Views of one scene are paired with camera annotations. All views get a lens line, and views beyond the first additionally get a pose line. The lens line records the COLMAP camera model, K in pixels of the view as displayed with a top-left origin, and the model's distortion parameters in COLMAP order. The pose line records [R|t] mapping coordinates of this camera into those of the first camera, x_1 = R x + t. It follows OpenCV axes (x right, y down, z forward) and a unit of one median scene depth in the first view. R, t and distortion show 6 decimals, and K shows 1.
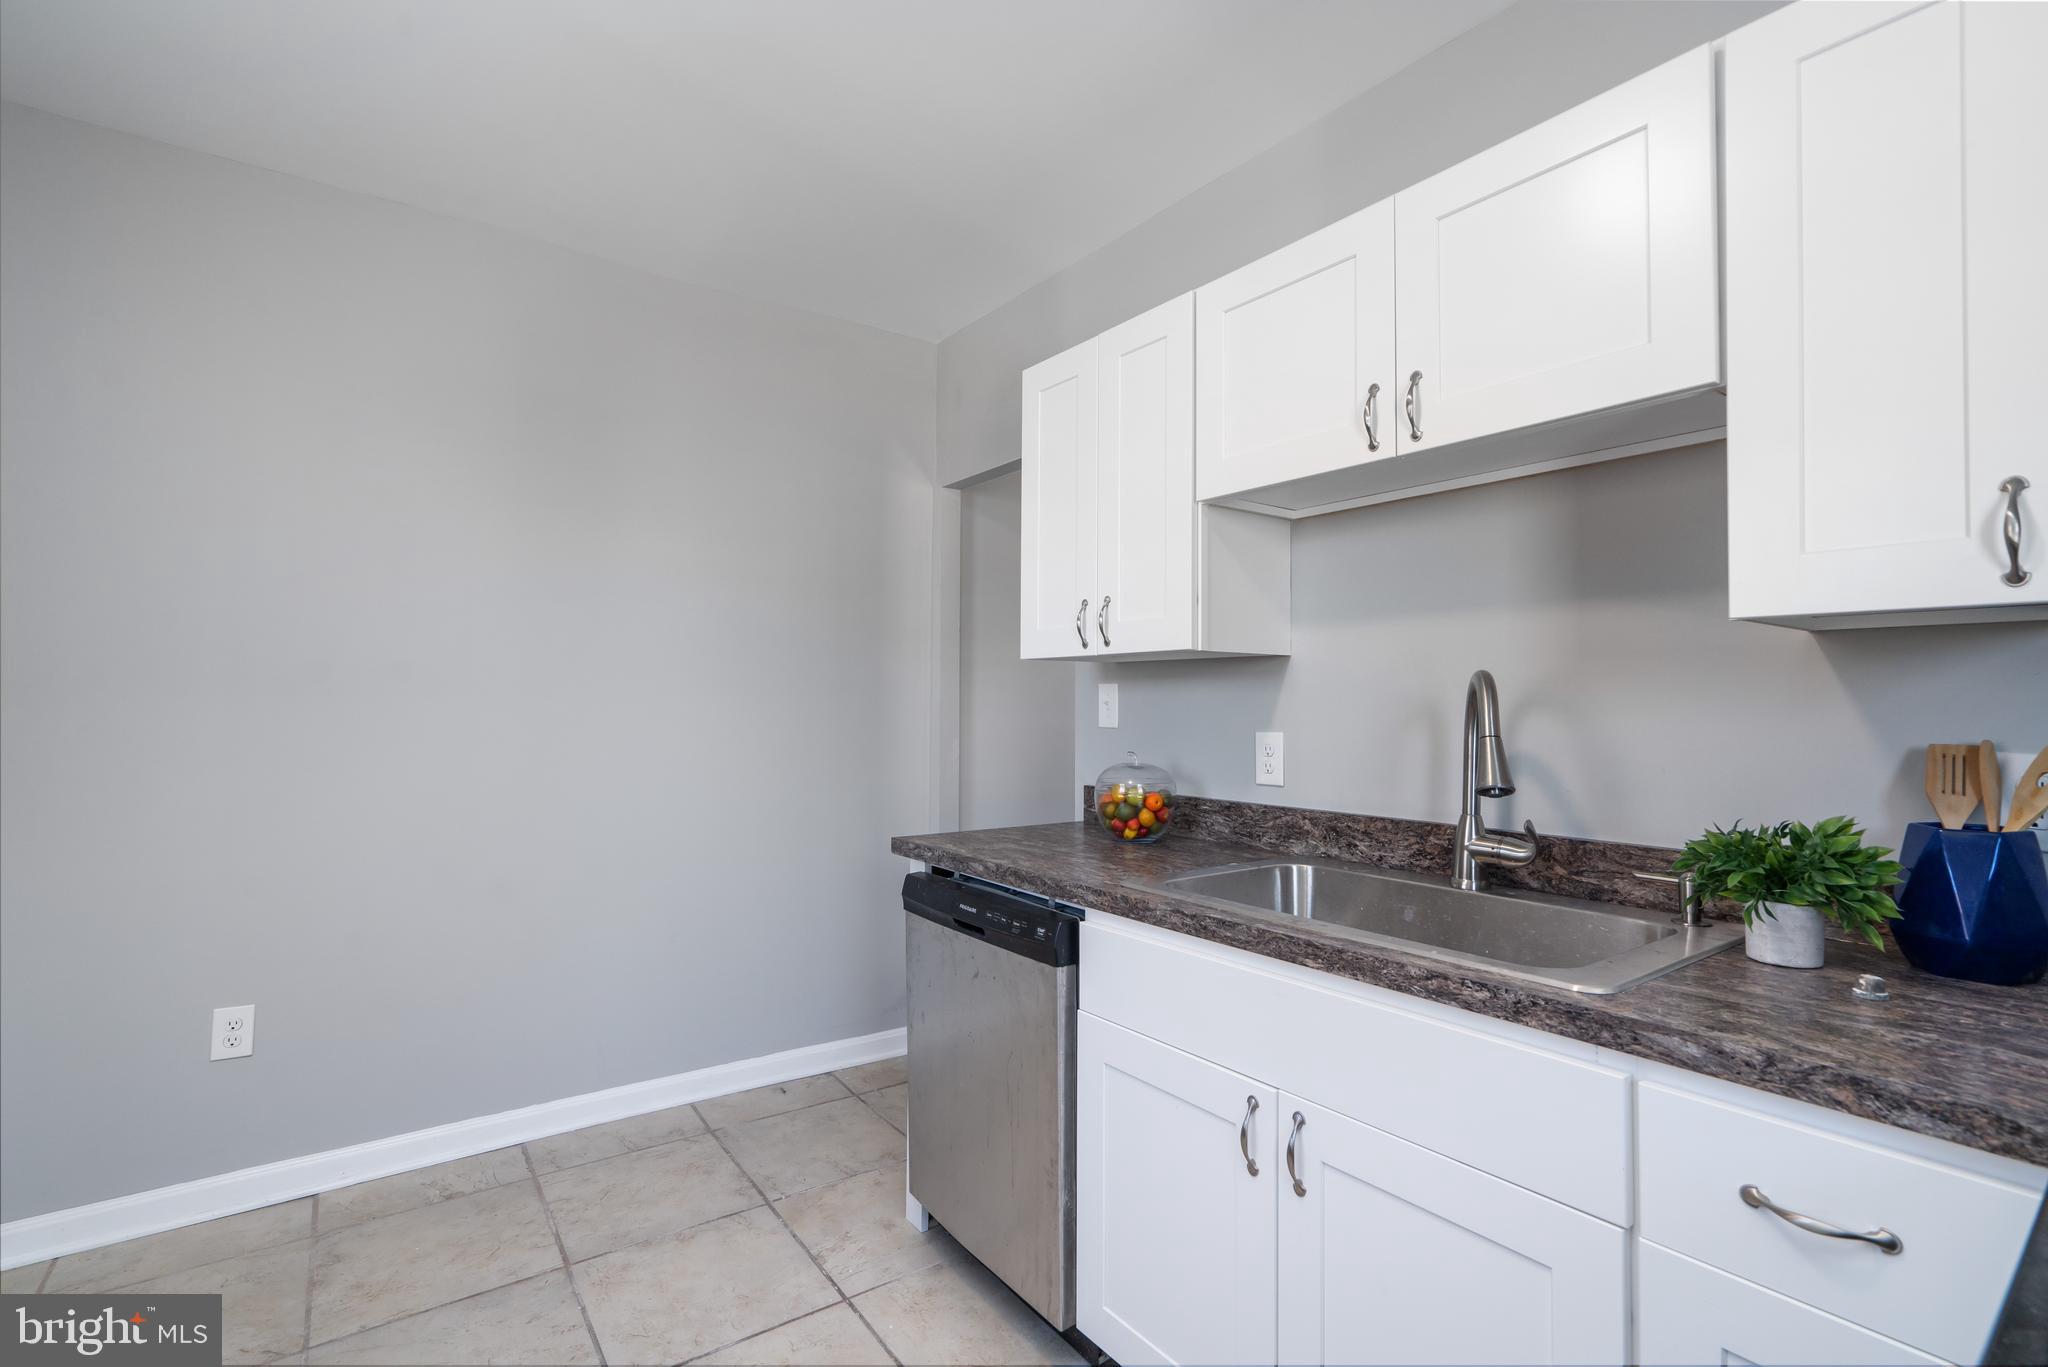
lens RADIAL K [[934.8, 0, 1022.0], [0, 934.8, 697.9], [0, 0, 1]] dist [-0.012061, 0.005689]
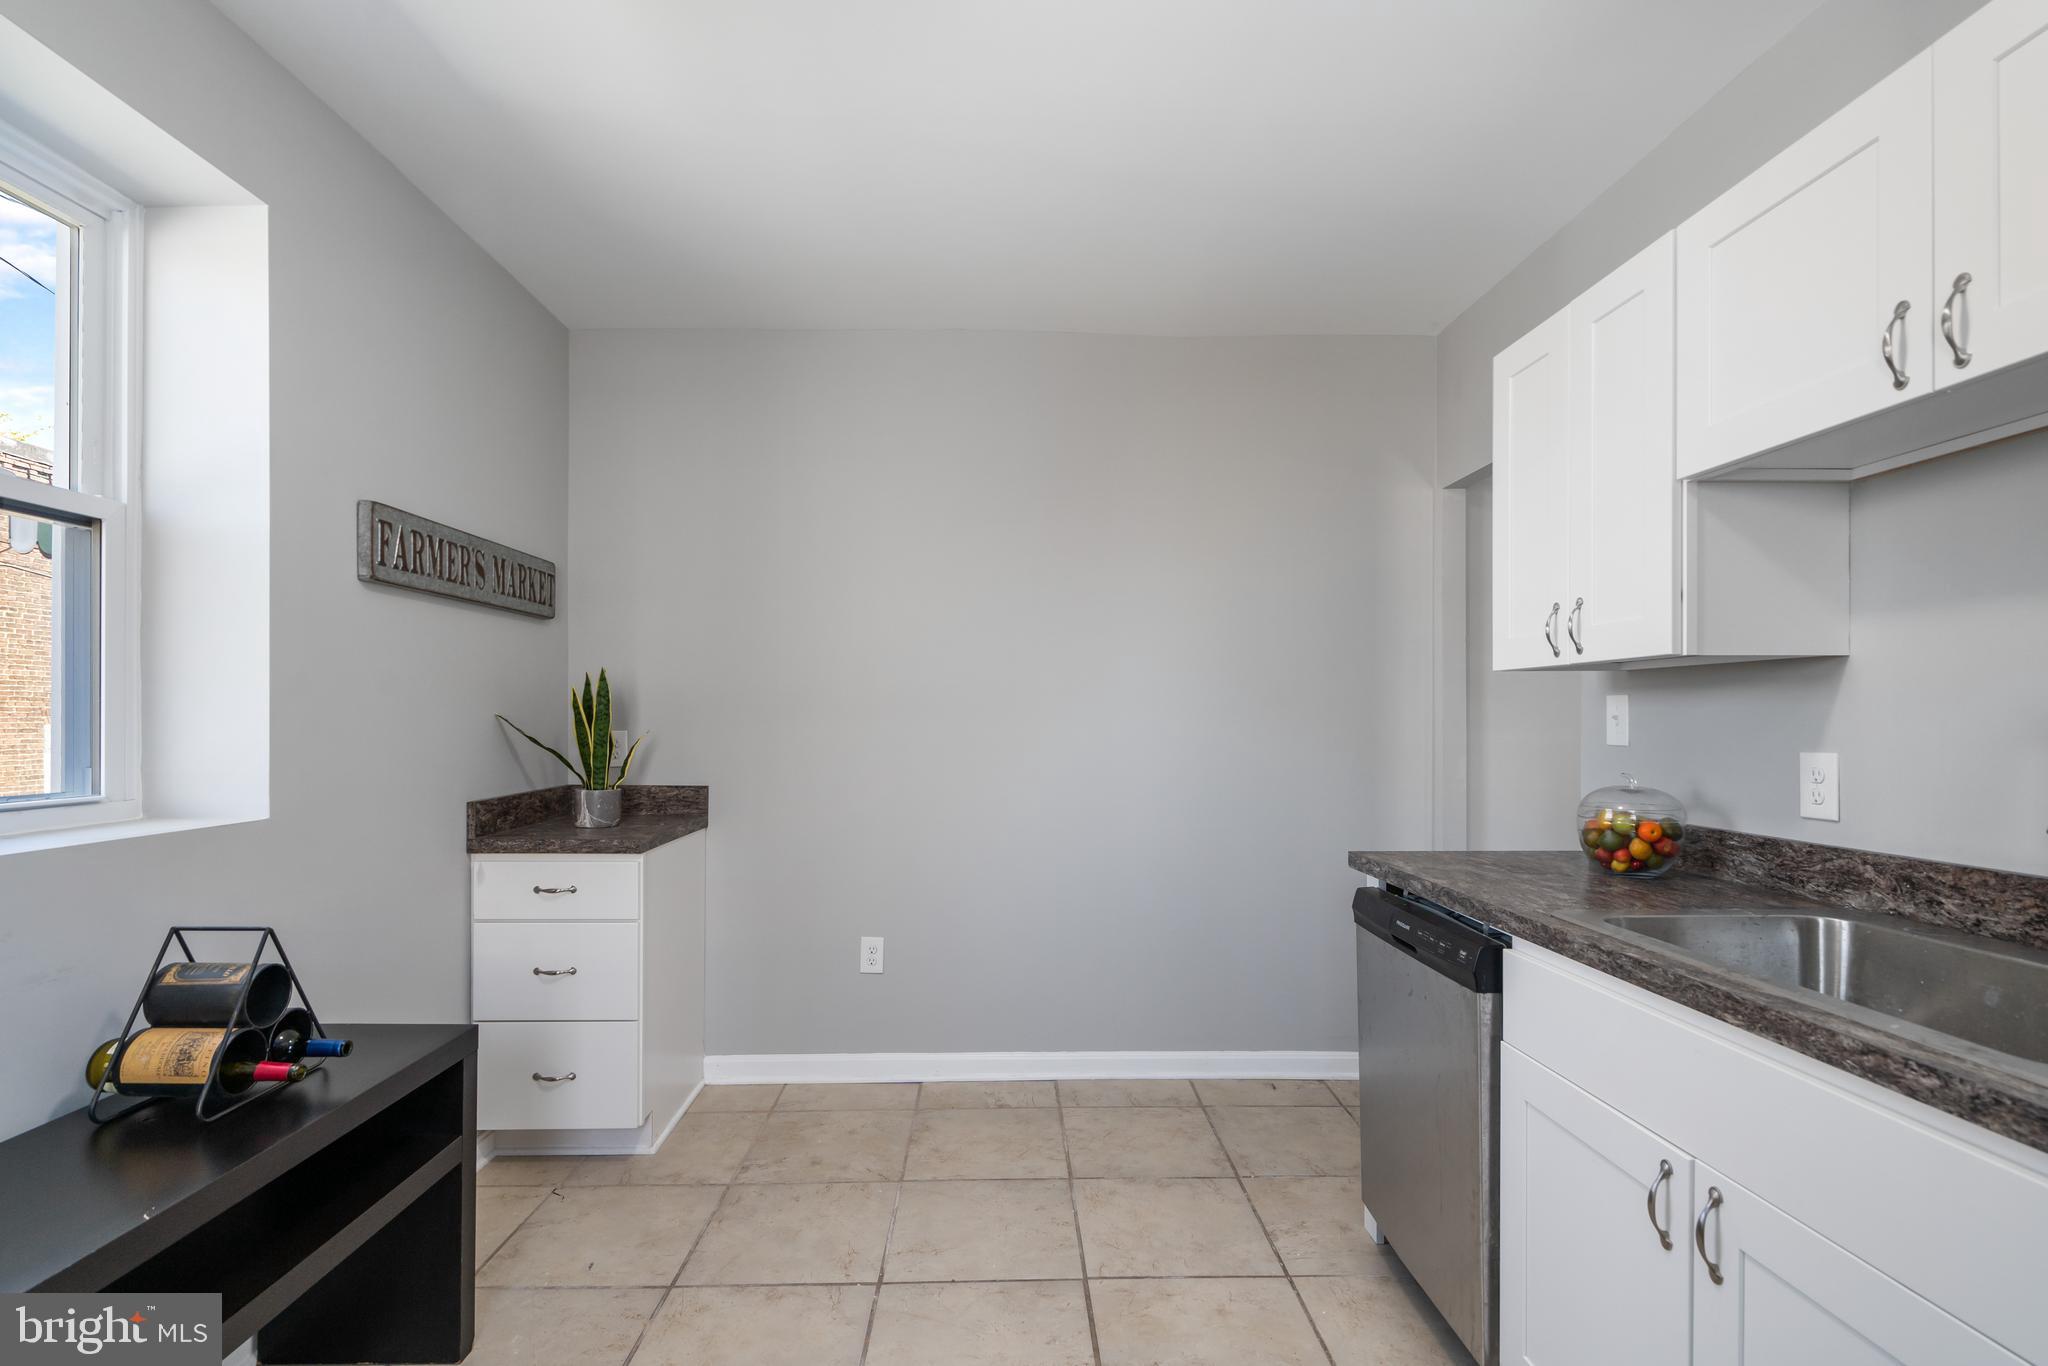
lens RADIAL K [[944.2, 0, 1010.4], [0, 944.2, 747.4], [0, 0, 1]] dist [-0.002912, 0.000184]
pose [[0.820062, 0.011220, -0.572164, 0.166904], [0.008772, 0.999444, 0.032171, 0.000304], [0.572207, -0.031401, 0.819508, -0.054022]]
